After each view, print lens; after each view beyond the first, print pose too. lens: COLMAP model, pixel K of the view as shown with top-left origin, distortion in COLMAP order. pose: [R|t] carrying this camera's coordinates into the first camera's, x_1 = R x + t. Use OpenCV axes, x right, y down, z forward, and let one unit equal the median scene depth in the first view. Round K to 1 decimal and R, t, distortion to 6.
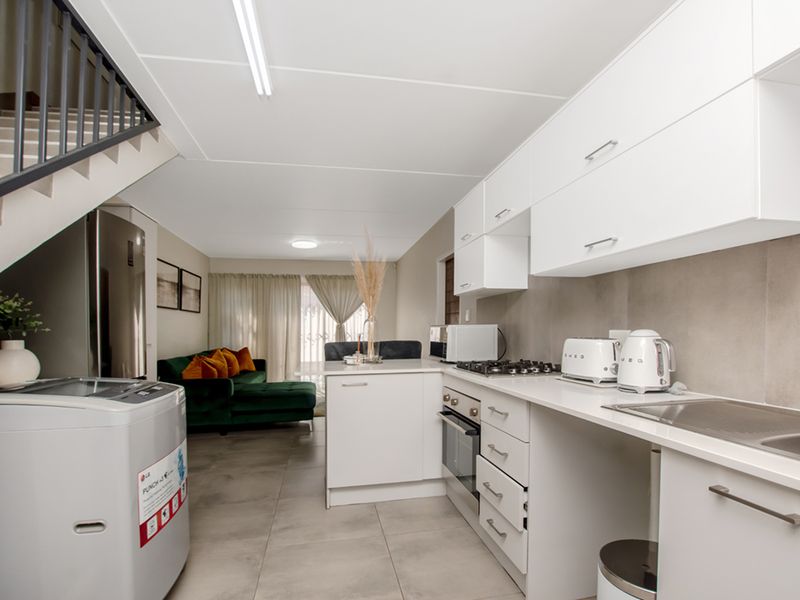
lens RADIAL K [[397.9, 0, 396.7], [0, 397.9, 329.2], [0, 0, 1]] dist [-0.032212, 0.002637]
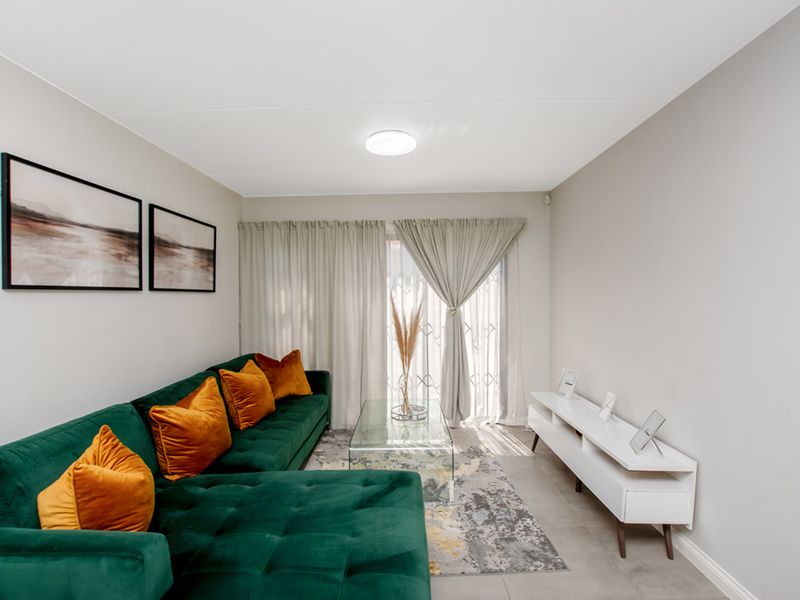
lens RADIAL K [[397.9, 0, 400.4], [0, 397.9, 305.5], [0, 0, 1]] dist [-0.032212, 0.002637]
pose [[0.977543, -0.001123, -0.210732, -0.296189], [0.008540, 0.999376, 0.034288, -0.103512], [0.210562, -0.035317, 0.976942, 1.297588]]
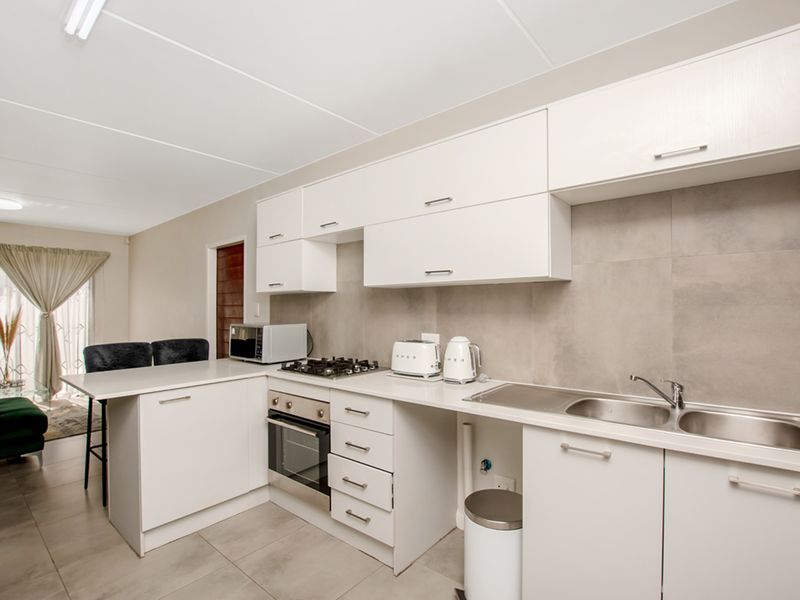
lens RADIAL K [[397.9, 0, 396.1], [0, 397.9, 303.7], [0, 0, 1]] dist [-0.032212, 0.002637]
pose [[0.780133, 0.006611, 0.625579, -0.261789], [-0.000119, 0.999946, -0.010419, -0.062804], [-0.625614, 0.008054, 0.780091, 0.034601]]
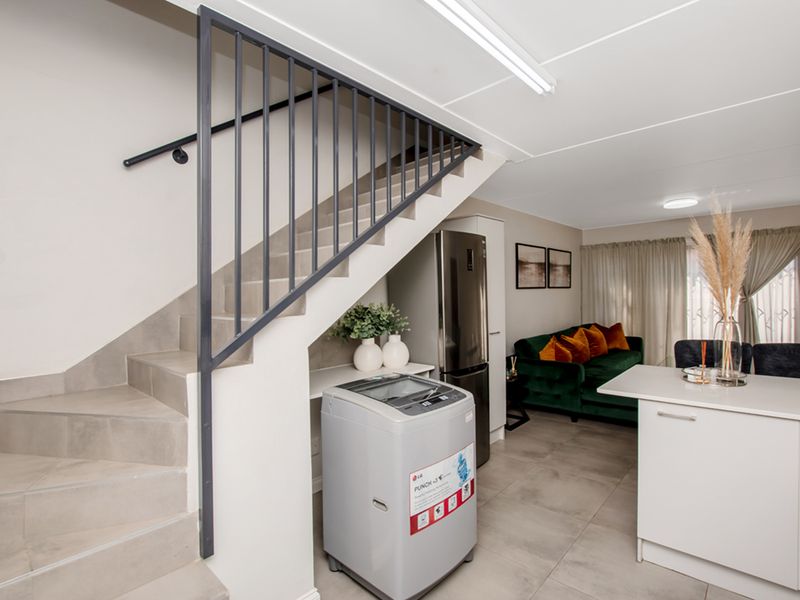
lens RADIAL K [[397.9, 0, 404.0], [0, 397.9, 291.6], [0, 0, 1]] dist [-0.032212, 0.002637]
pose [[0.592225, -0.016311, -0.805607, 0.185289], [0.025756, 0.999667, -0.001306, -0.111739], [0.805361, -0.019976, 0.592449, 0.139901]]
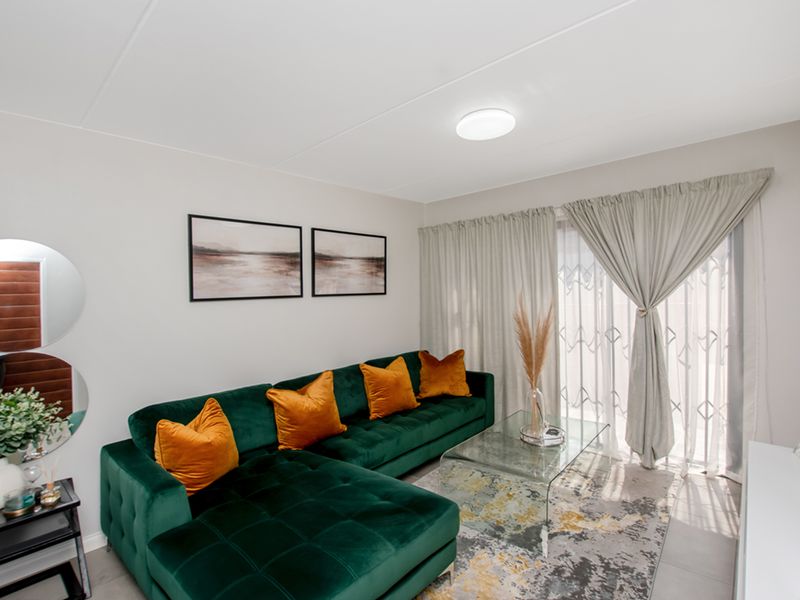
lens RADIAL K [[397.9, 0, 396.7], [0, 397.9, 300.4], [0, 0, 1]] dist [-0.032212, 0.002637]
pose [[0.609962, -0.008989, -0.792380, 0.065515], [0.042237, 0.998883, 0.021181, -0.116866], [0.791305, -0.046387, 0.609660, 1.590282]]
